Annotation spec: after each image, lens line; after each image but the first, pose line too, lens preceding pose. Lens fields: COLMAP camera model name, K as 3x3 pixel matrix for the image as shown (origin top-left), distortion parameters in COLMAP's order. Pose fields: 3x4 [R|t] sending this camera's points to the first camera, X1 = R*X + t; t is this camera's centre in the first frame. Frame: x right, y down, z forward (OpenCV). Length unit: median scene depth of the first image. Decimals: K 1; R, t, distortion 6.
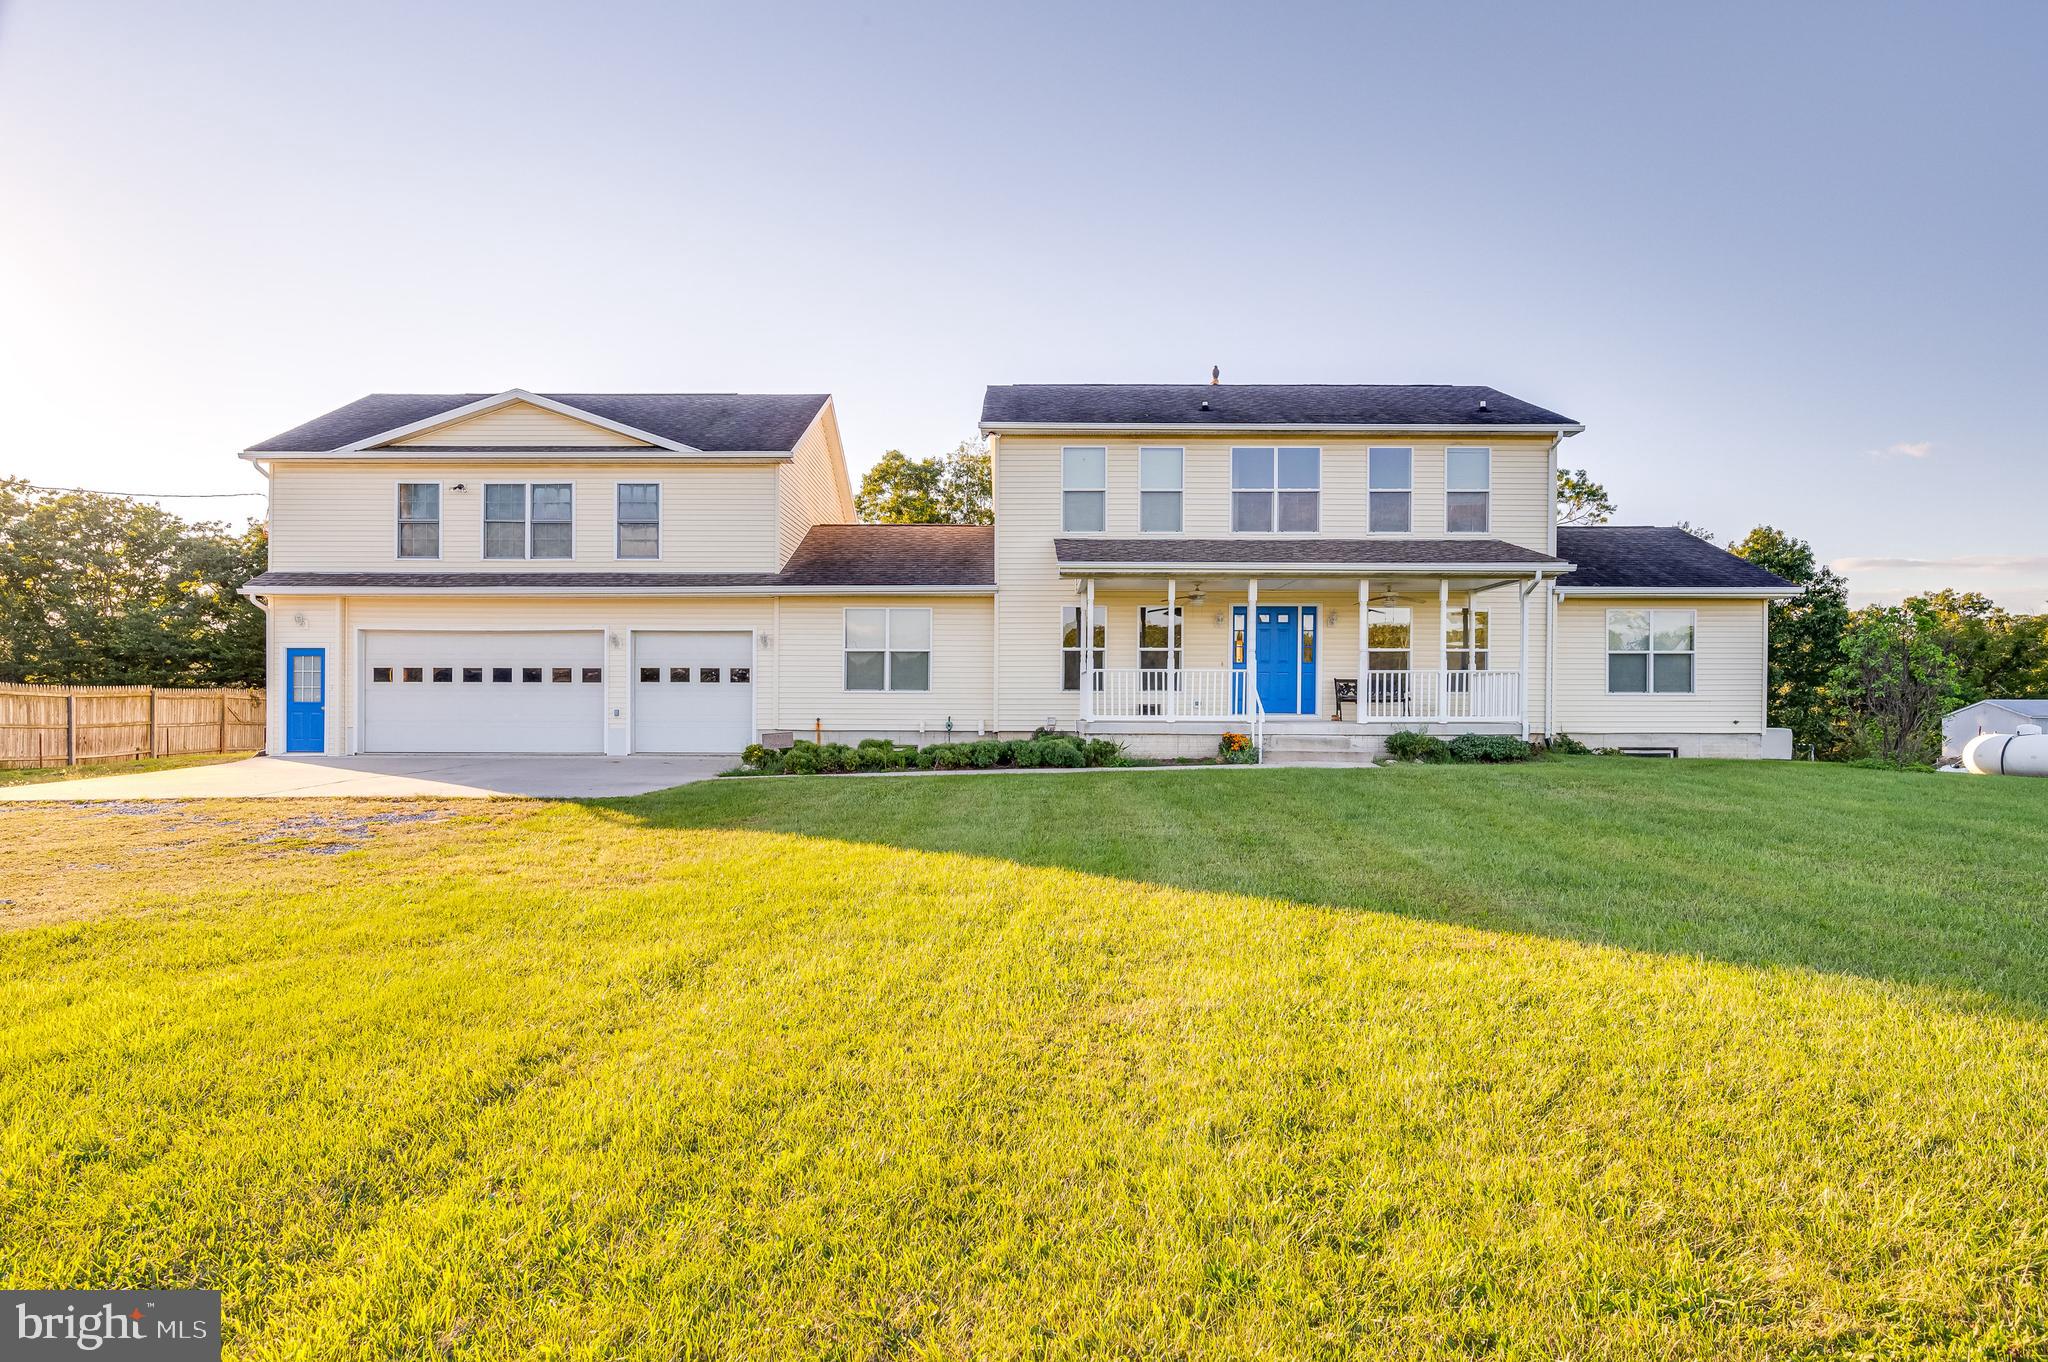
lens RADIAL K [[1235.5, 0, 1024.0], [0, 1235.5, 681.0], [0, 0, 1]] dist [-0.001596, -0.000064]
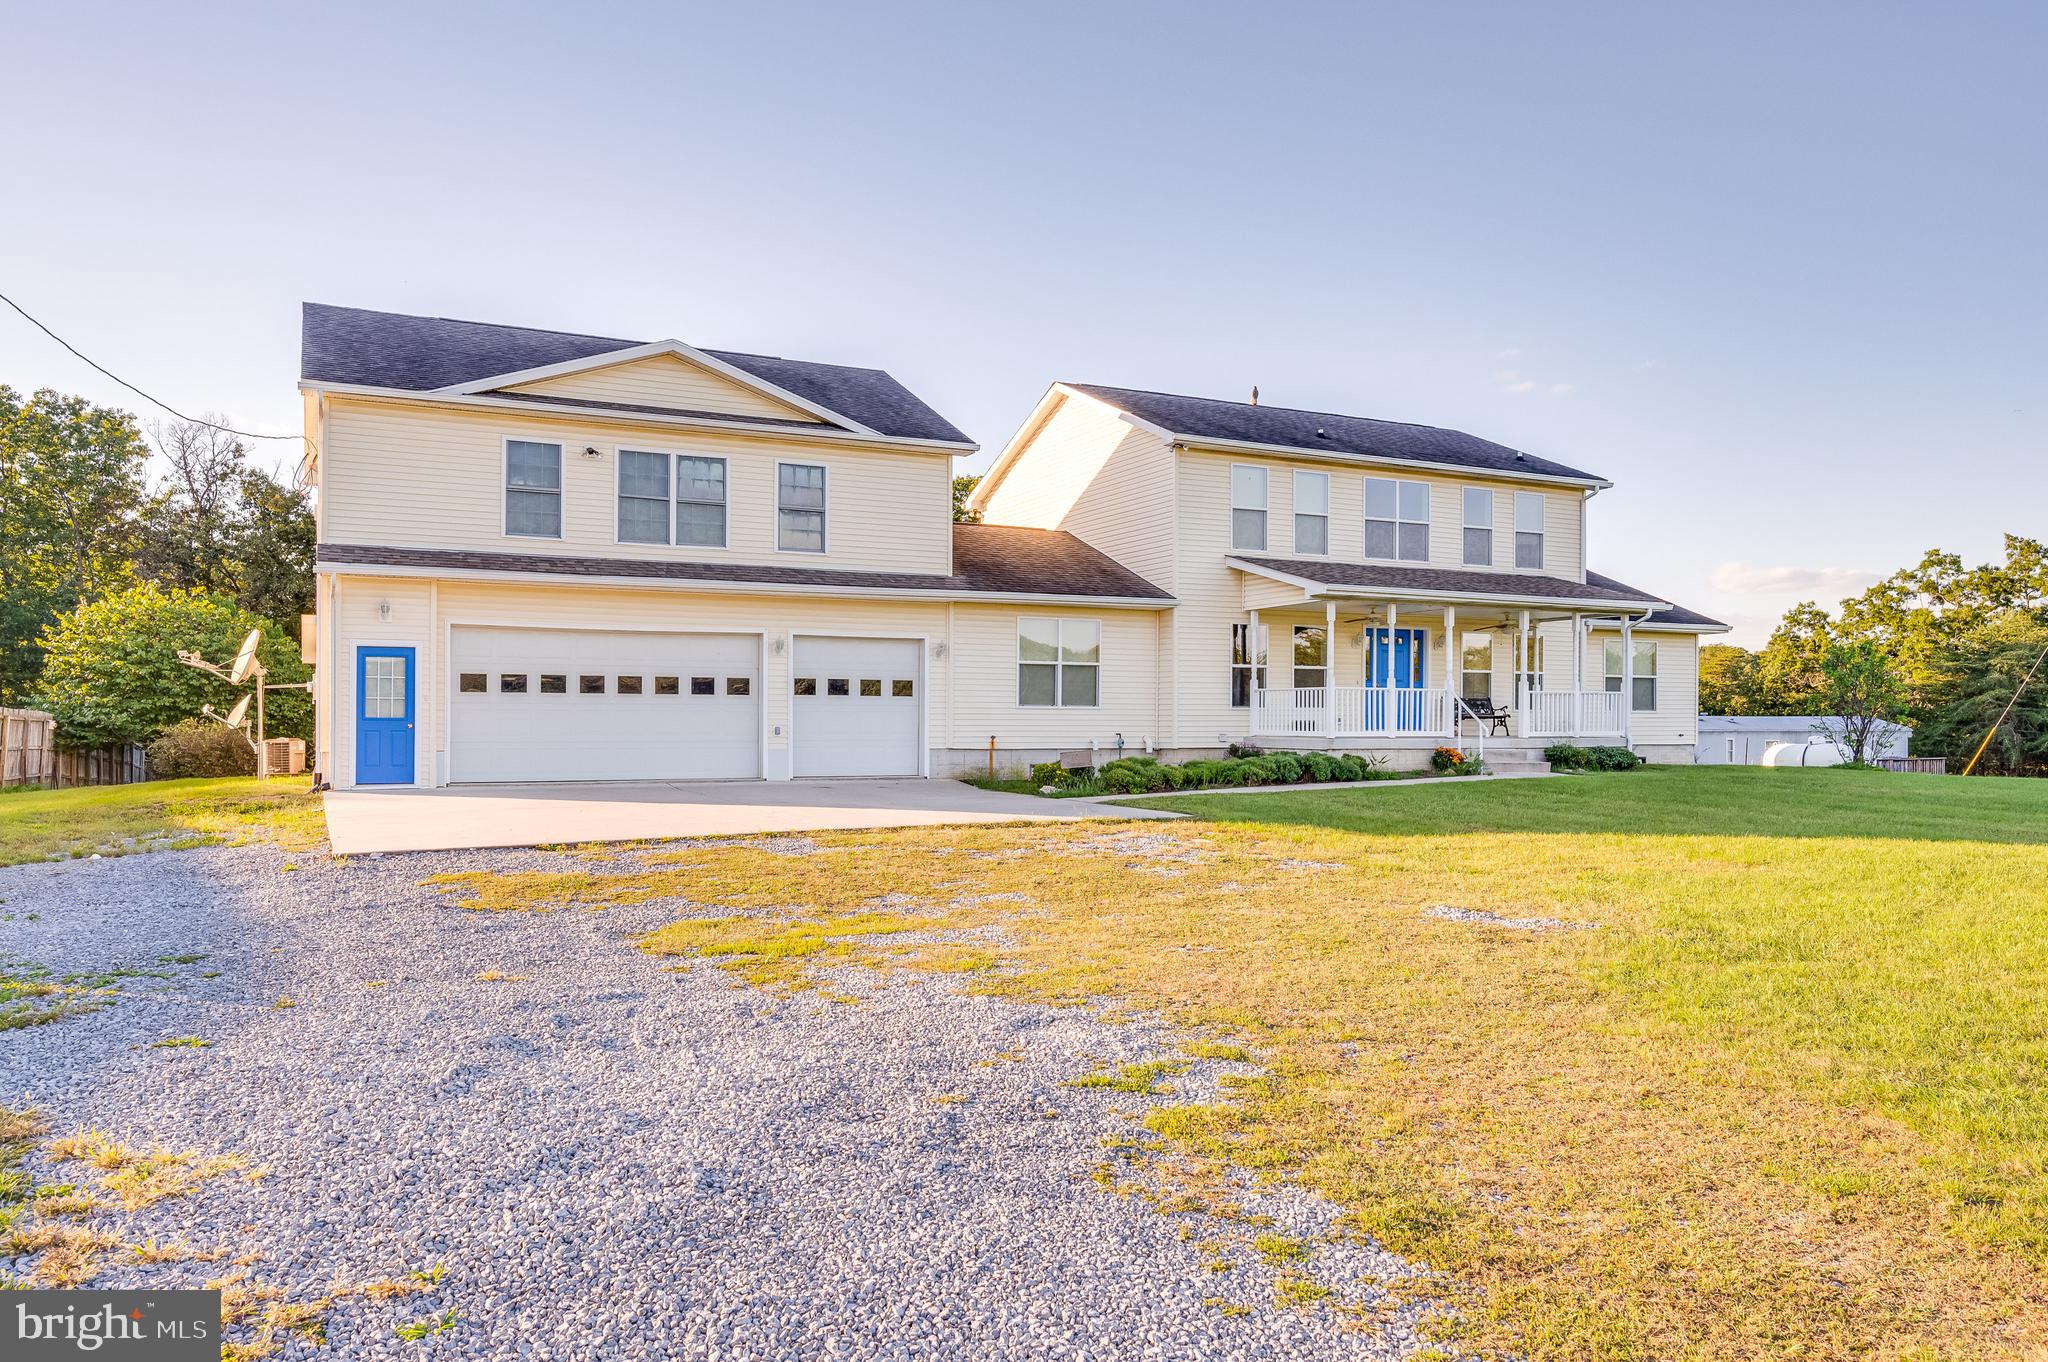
lens RADIAL K [[1501.3, 0, 1024.0], [0, 1501.3, 681.0], [0, 0, 1]] dist [0.001073, 0.000232]
pose [[0.883061, 0.012015, 0.469104, -0.669244], [-0.009196, 0.999923, -0.008300, -0.001627], [-0.469168, 0.003015, 0.883104, 0.002152]]
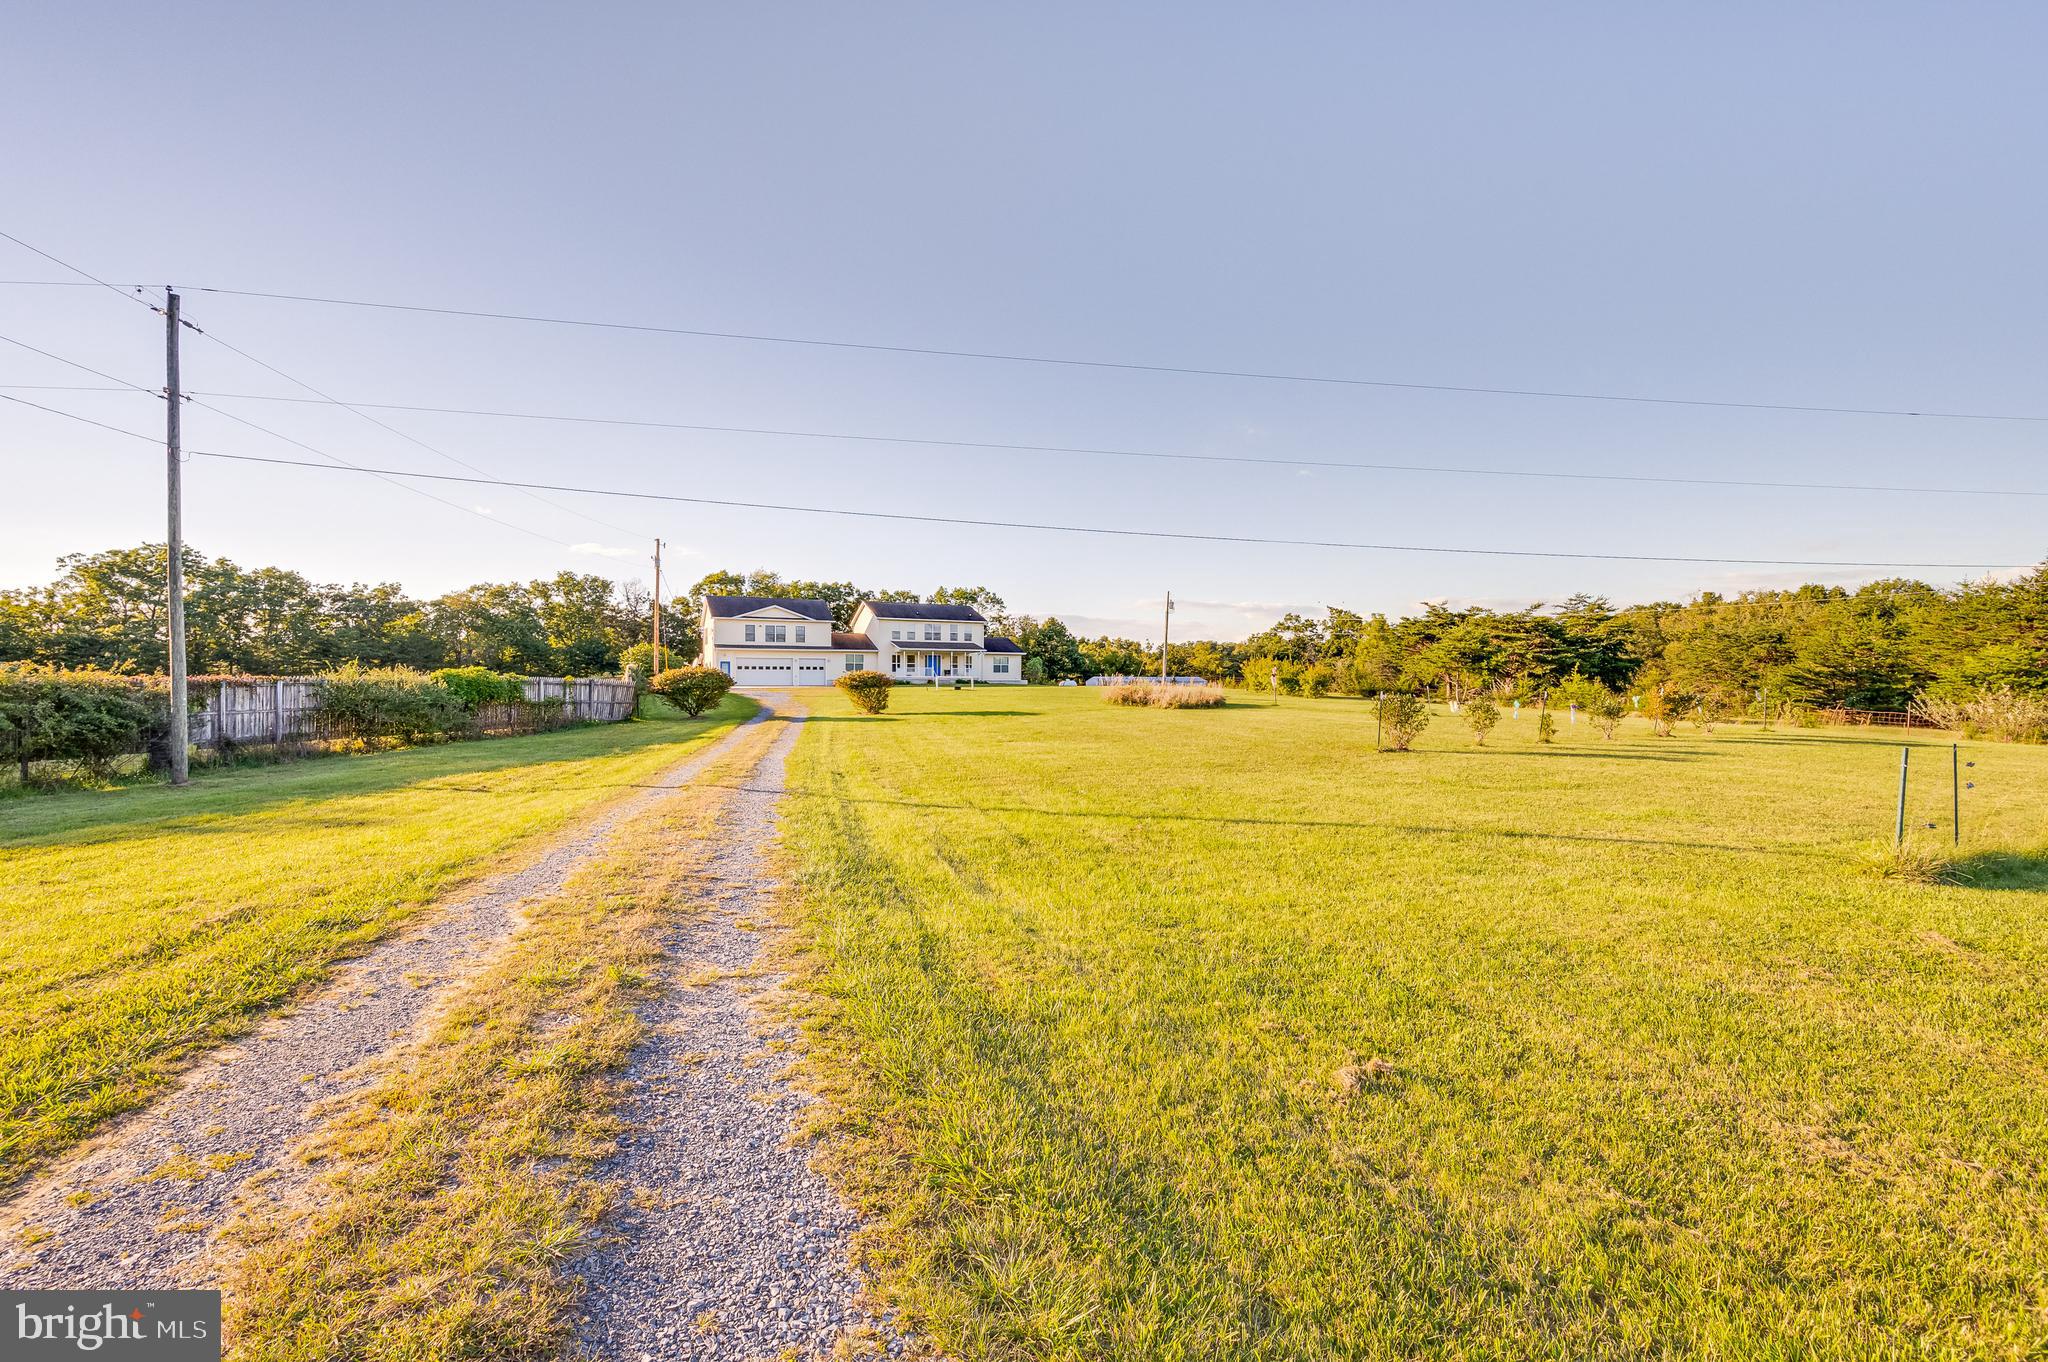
lens RADIAL K [[921.4, 0, 1024.0], [0, 921.4, 681.0], [0, 0, 1]] dist [0.001259, 0.000125]
pose [[0.890213, 0.000394, 0.455544, -1.134864], [-0.002526, 0.999989, 0.004071, 0.026865], [-0.455537, -0.004775, 0.890204, -2.424159]]
